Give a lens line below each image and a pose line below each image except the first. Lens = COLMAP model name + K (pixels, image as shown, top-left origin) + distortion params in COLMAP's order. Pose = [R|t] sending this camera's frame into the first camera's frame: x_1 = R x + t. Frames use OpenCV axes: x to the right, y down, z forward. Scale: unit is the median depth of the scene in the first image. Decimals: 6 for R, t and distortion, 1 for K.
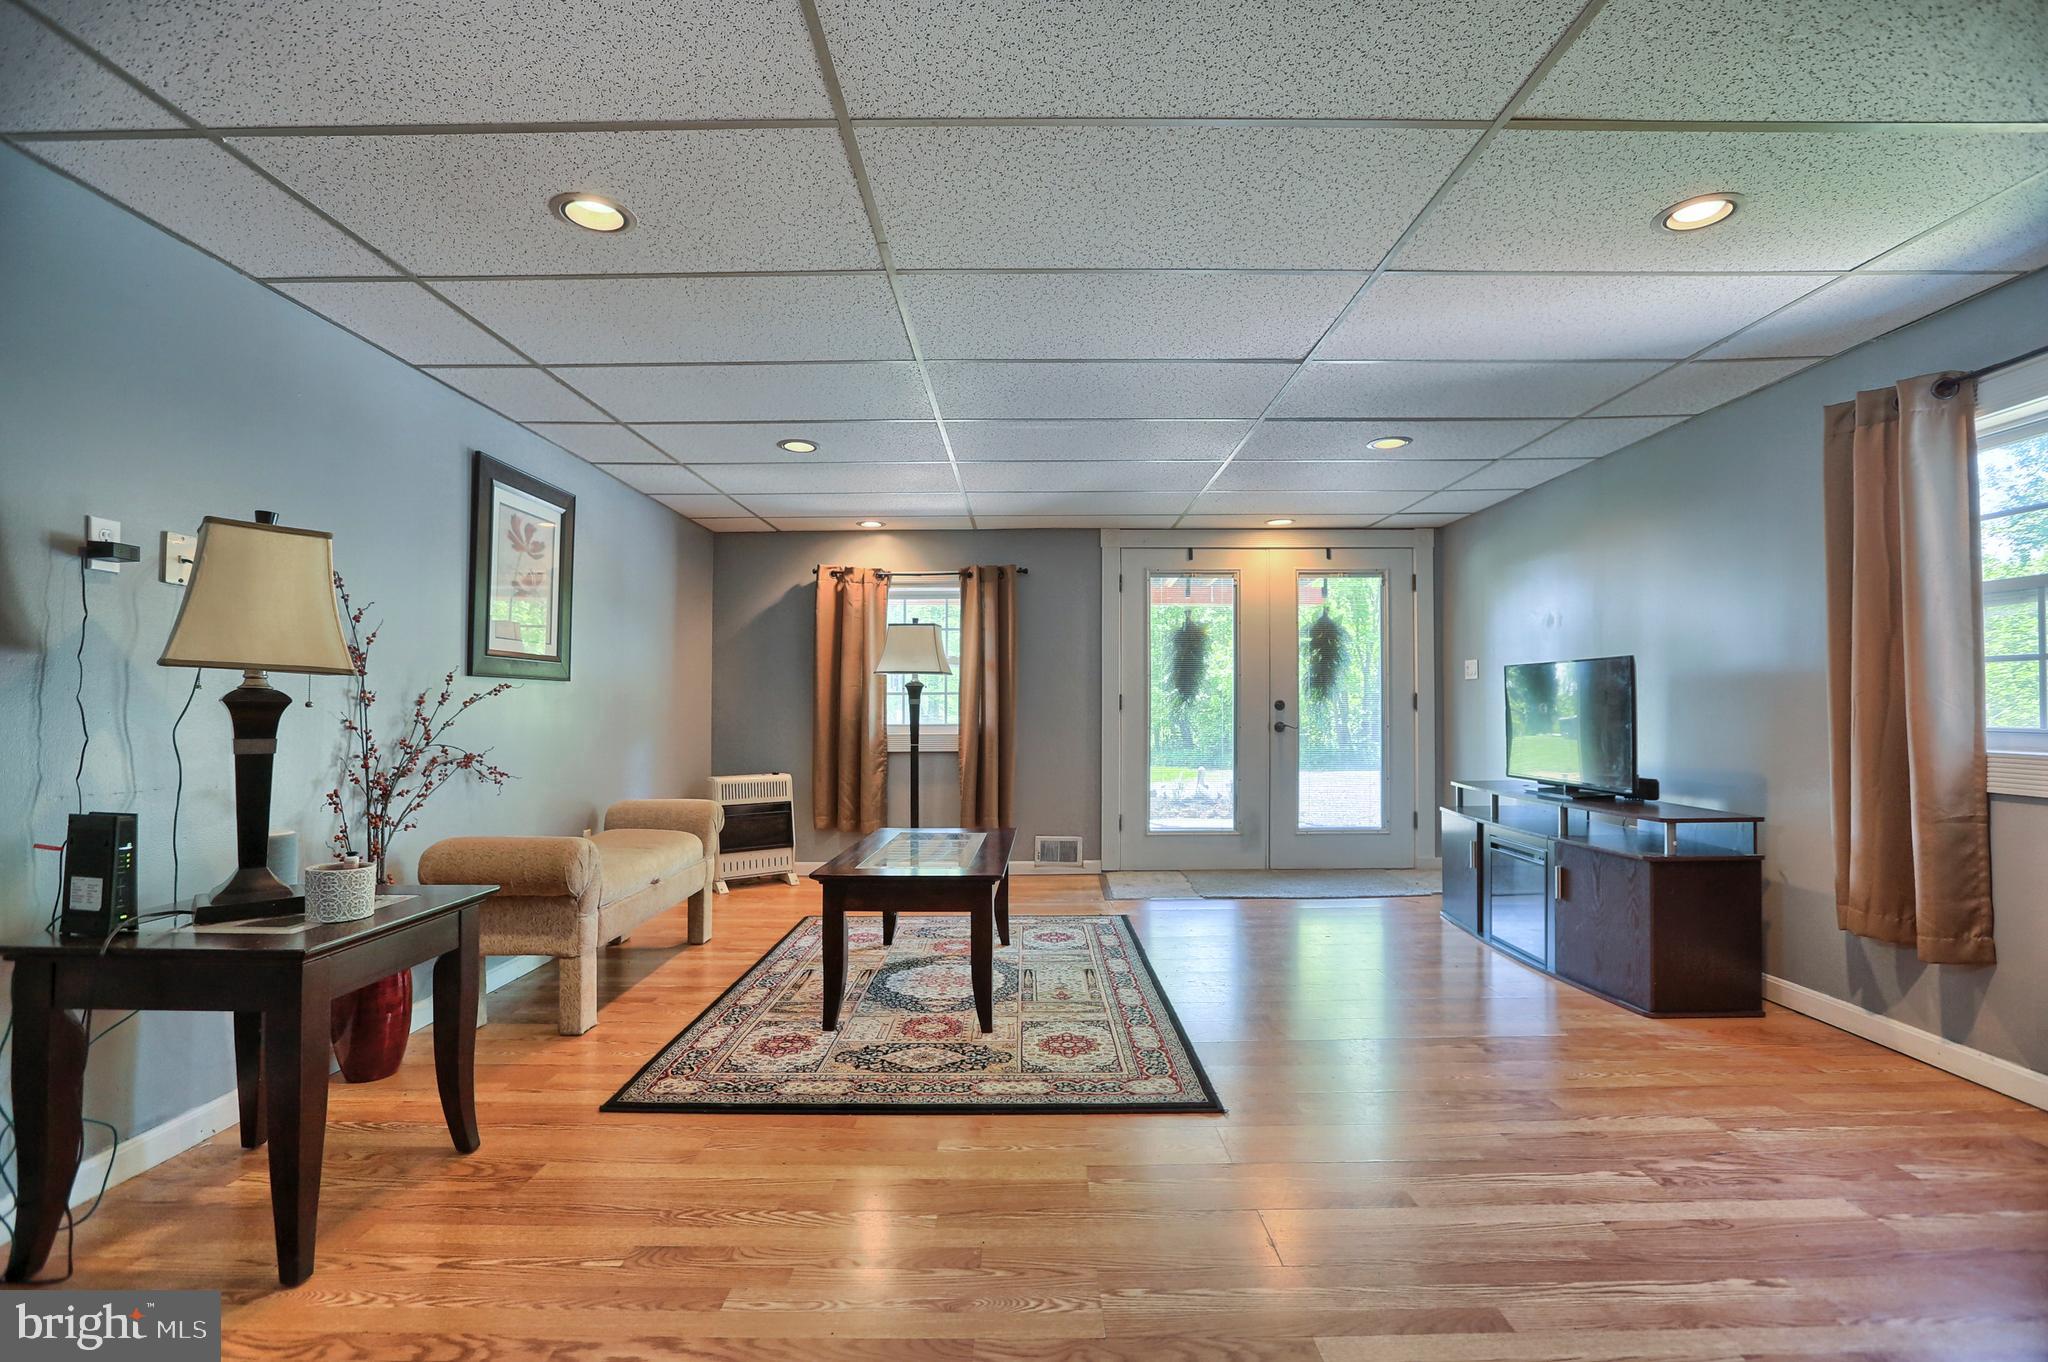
lens RADIAL K [[942.8, 0, 1021.8], [0, 942.8, 675.0], [0, 0, 1]] dist [-0.043467, 0.015779]
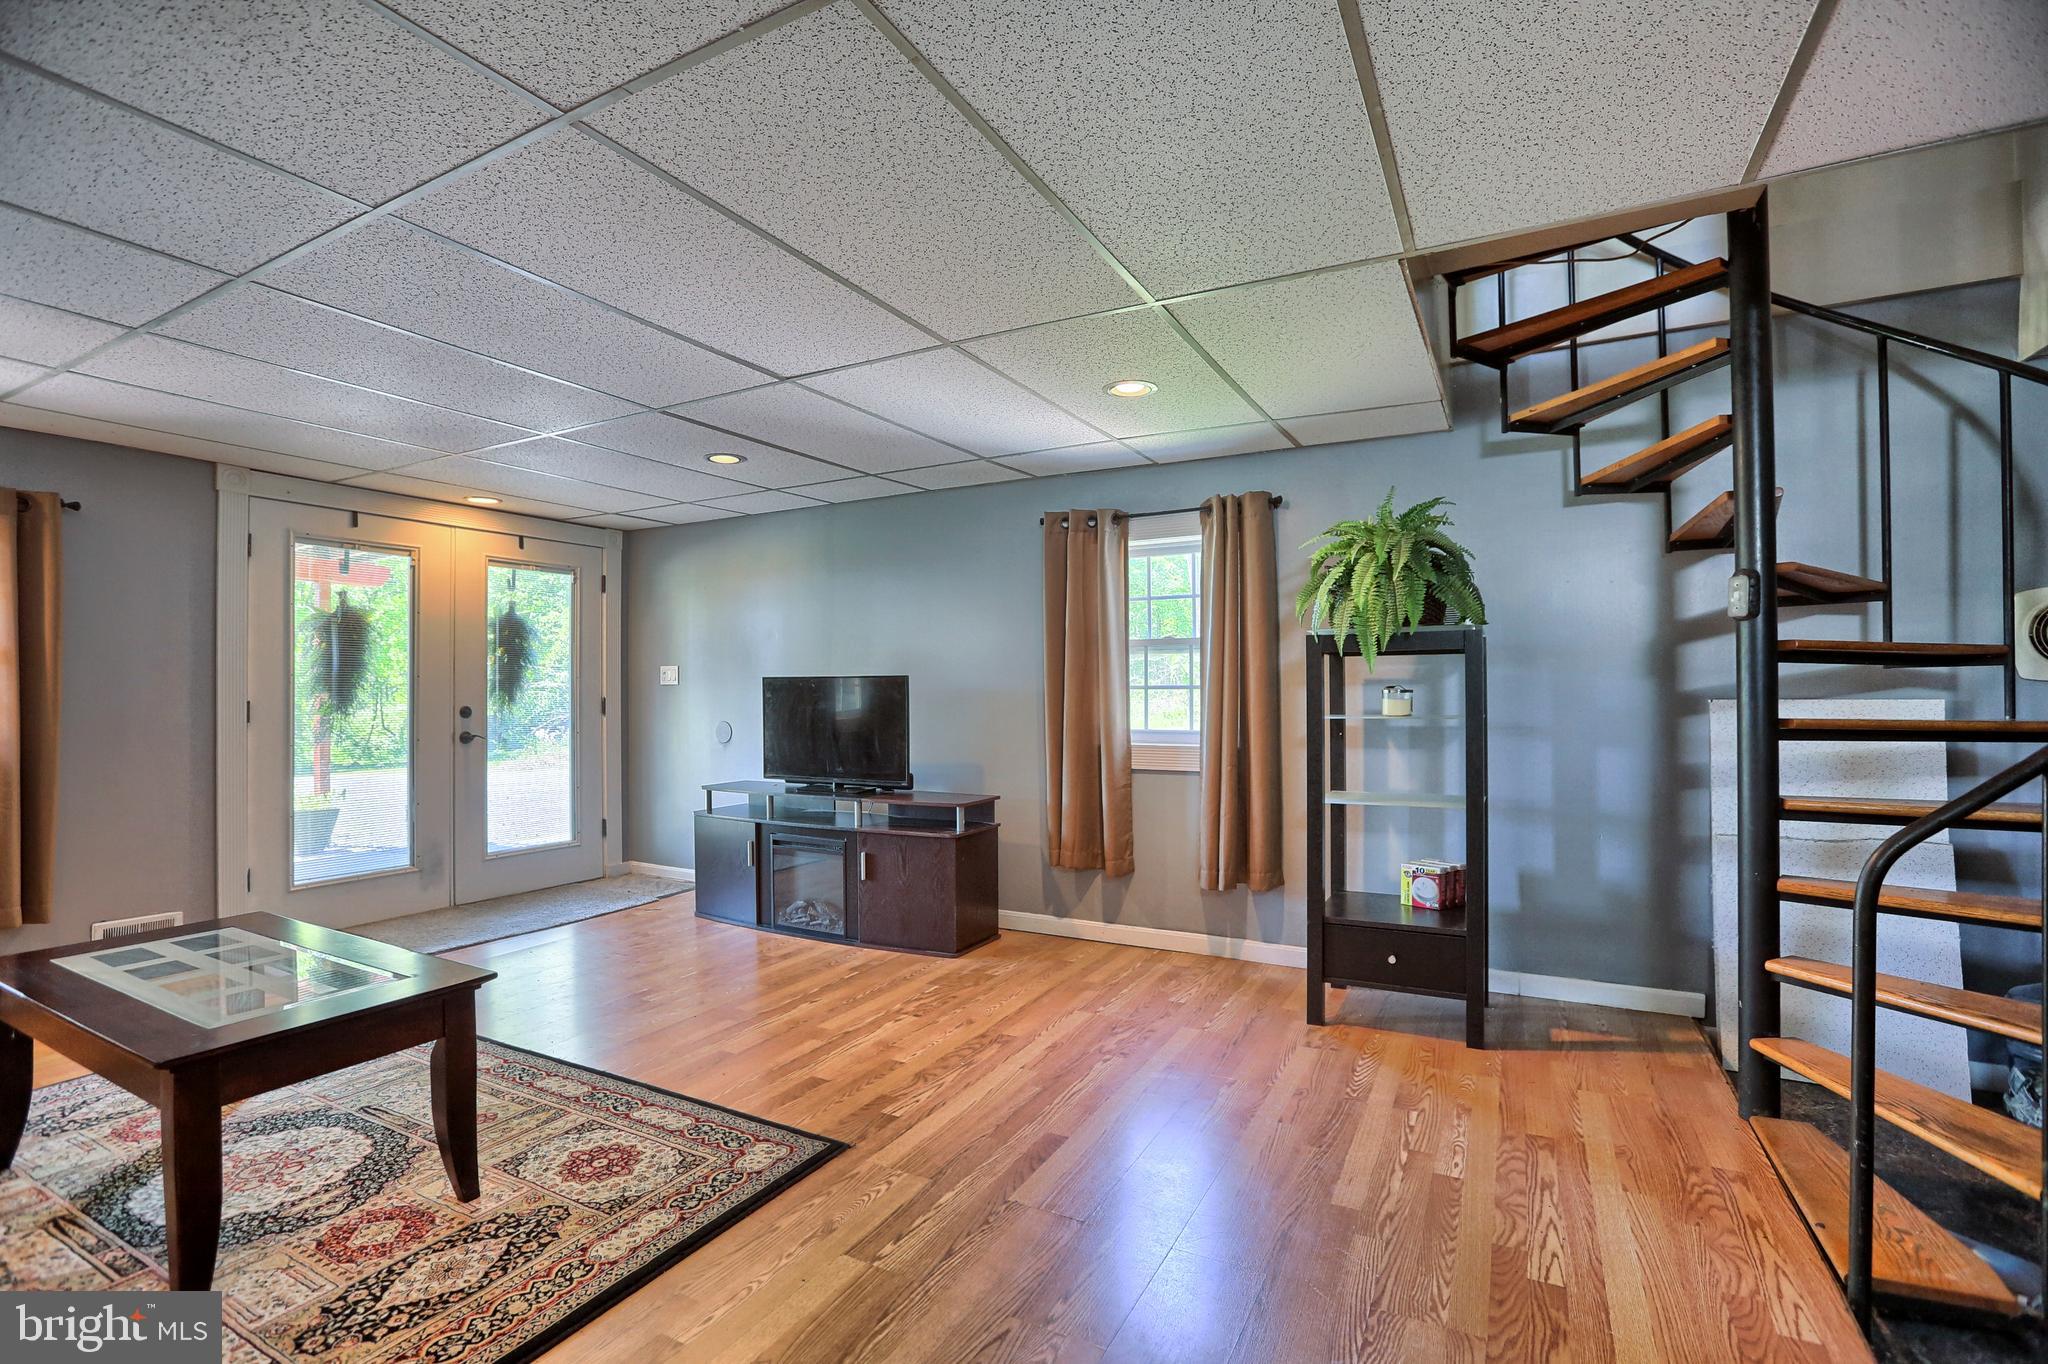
lens RADIAL K [[942.8, 0, 1017.7], [0, 942.8, 683.8], [0, 0, 1]] dist [-0.043467, 0.015779]
pose [[0.473816, 0.009064, 0.880577, -0.457896], [-0.027927, 0.999599, 0.004737, -0.023676], [-0.880181, -0.026836, 0.473879, 0.314149]]
